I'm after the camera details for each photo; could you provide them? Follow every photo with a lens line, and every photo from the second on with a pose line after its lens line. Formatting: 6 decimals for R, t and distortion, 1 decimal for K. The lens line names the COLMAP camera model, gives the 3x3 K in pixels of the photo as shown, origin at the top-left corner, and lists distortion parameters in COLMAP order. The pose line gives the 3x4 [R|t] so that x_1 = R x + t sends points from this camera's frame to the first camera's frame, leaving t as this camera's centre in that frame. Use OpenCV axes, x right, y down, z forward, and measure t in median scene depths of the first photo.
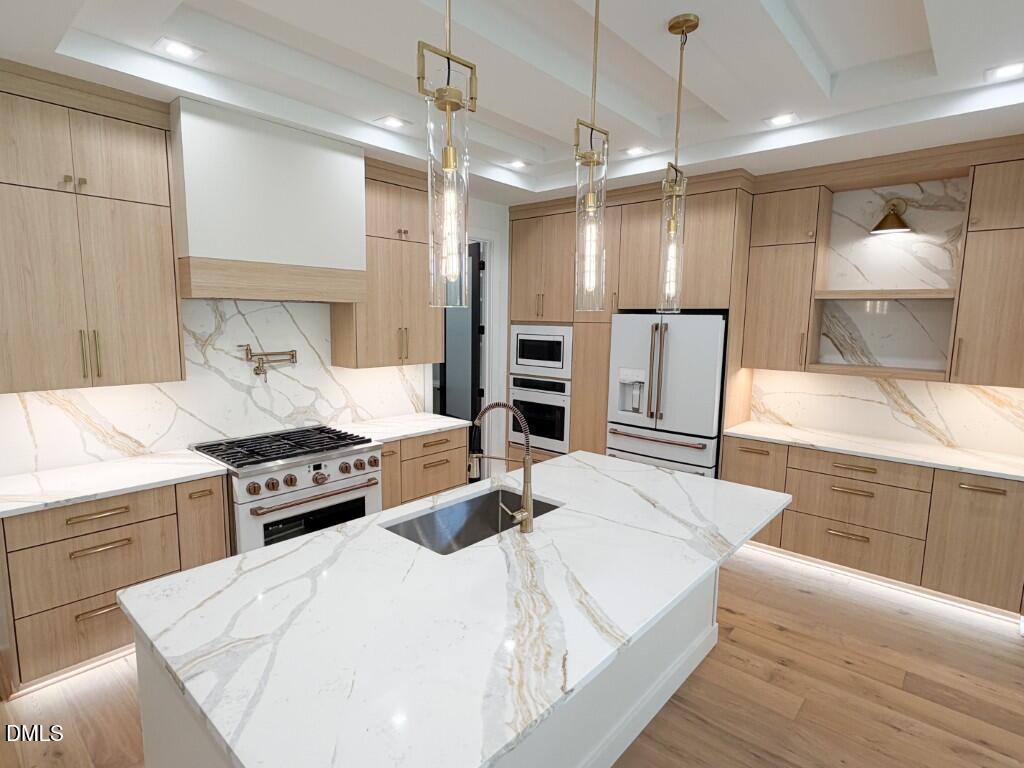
lens RADIAL K [[537.3, 0, 508.4], [0, 537.3, 386.4], [0, 0, 1]] dist [-0.000967, 0.000143]
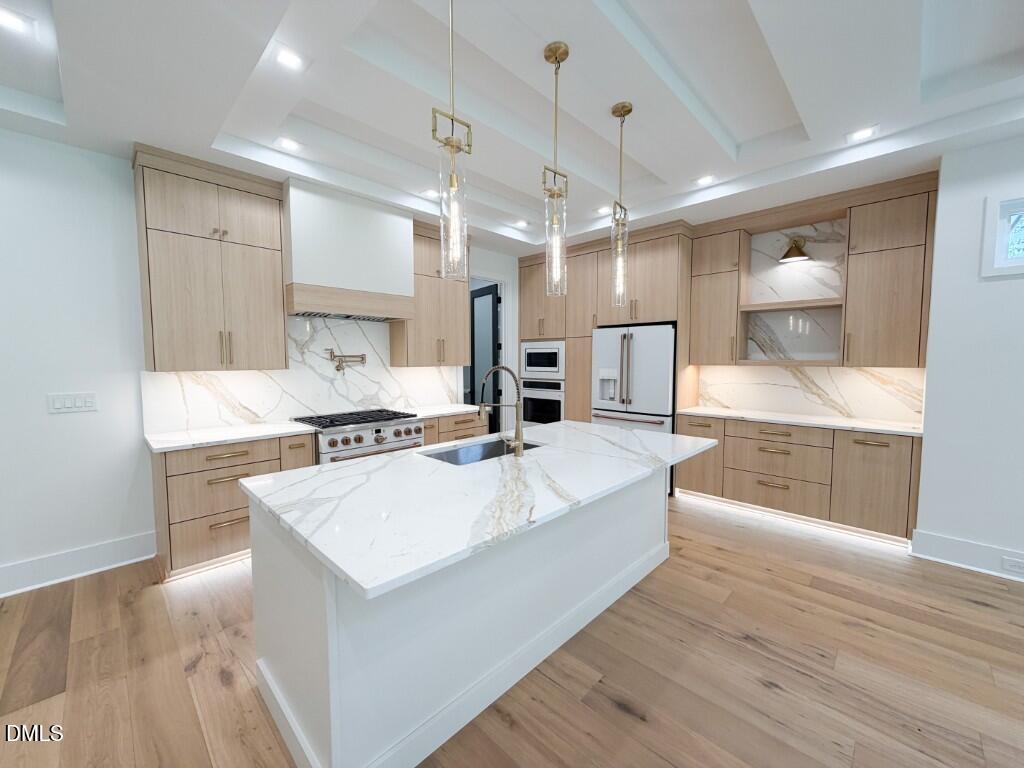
lens RADIAL K [[407.8, 0, 508.5], [0, 407.8, 383.7], [0, 0, 1]] dist [-0.000717, -0.000514]
pose [[0.998608, -0.013537, -0.050988, 0.039059], [0.010165, 0.997780, -0.065818, 0.092130], [0.051765, 0.065208, 0.996528, -0.051701]]
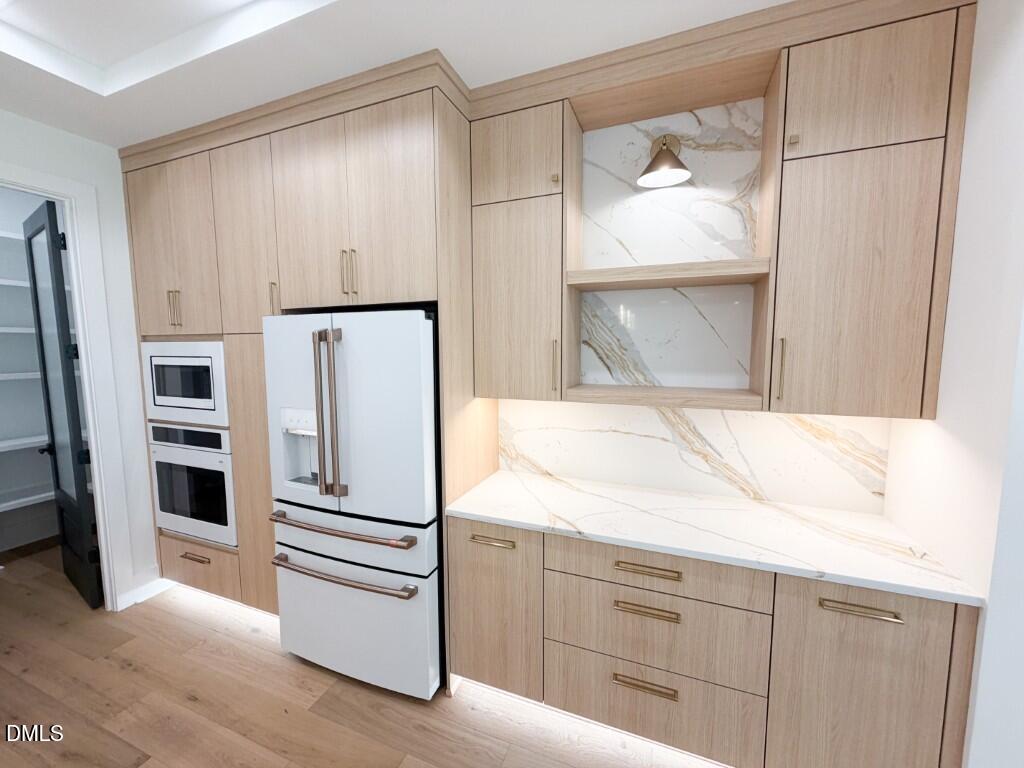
lens RADIAL K [[407.8, 0, 512.8], [0, 407.8, 385.5], [0, 0, 1]] dist [-0.000717, -0.000514]
pose [[0.937033, -0.055231, 0.344846, 0.382186], [0.064043, 0.997846, -0.014203, -0.048230], [-0.343319, 0.035394, 0.938552, 0.652381]]
